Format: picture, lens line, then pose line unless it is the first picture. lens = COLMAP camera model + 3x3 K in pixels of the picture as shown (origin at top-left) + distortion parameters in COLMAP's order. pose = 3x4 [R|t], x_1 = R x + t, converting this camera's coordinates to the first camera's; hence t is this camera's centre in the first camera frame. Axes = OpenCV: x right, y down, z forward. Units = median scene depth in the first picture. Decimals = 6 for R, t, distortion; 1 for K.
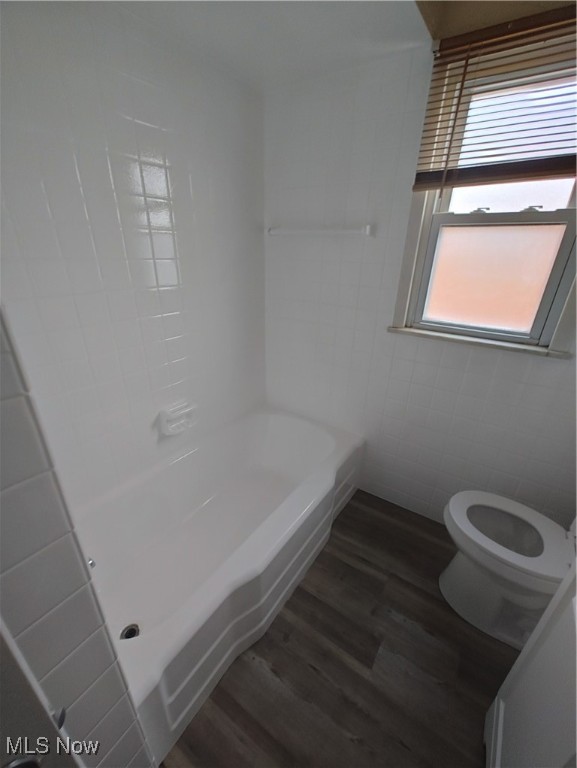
lens RADIAL K [[316.5, 0, 288.9], [0, 316.5, 392.4], [0, 0, 1]] dist [0.001251, -0.000500]
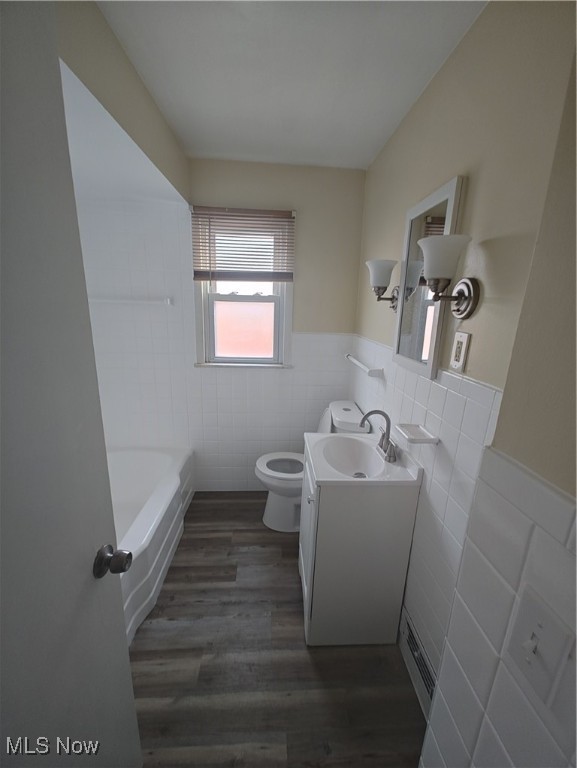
lens RADIAL K [[316.5, 0, 291.6], [0, 316.5, 385.2], [0, 0, 1]] dist [0.001251, -0.000500]
pose [[0.794993, -0.148560, 0.588147, -0.246743], [0.234130, 0.969568, -0.071569, 0.120024], [-0.559616, 0.194599, 0.805581, -0.490418]]
